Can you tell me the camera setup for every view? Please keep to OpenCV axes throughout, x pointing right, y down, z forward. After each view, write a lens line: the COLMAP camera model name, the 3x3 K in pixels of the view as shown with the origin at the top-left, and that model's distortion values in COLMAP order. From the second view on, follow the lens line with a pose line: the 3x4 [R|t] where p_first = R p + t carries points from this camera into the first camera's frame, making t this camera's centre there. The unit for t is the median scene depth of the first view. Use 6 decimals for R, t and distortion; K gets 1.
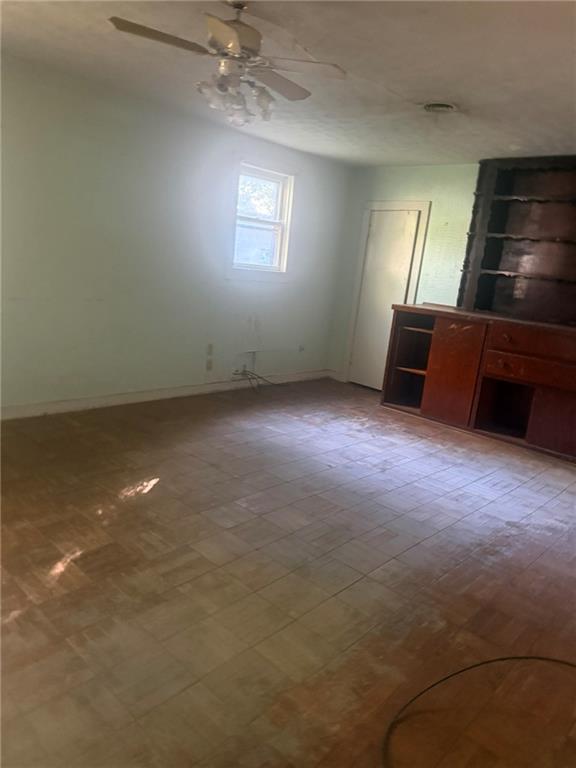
lens RADIAL K [[540.8, 0, 286.9], [0, 540.8, 383.1], [0, 0, 1]] dist [0.027012, -0.065420]
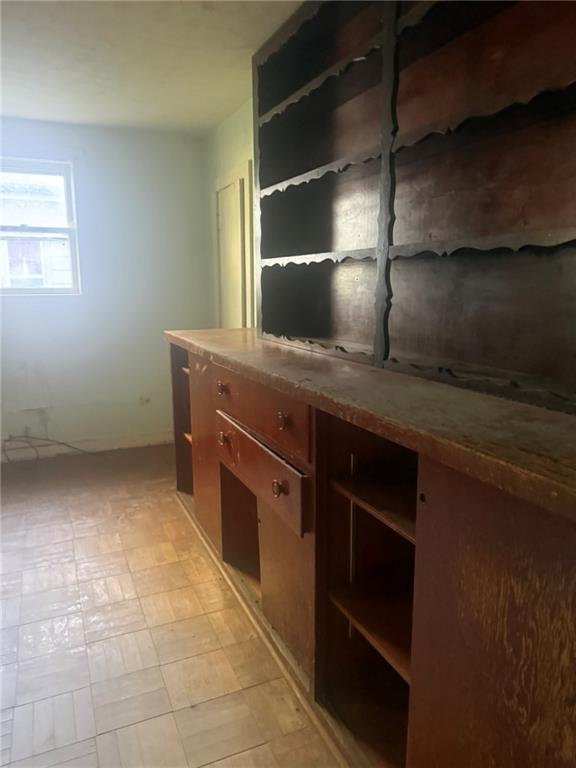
lens RADIAL K [[540.8, 0, 287.9], [0, 540.8, 386.0], [0, 0, 1]] dist [0.027012, -0.065420]
pose [[0.924267, -0.022327, -0.381094, 0.520061], [0.001417, 0.998482, -0.055061, -0.048078], [0.381745, 0.050351, 0.922895, 0.462282]]
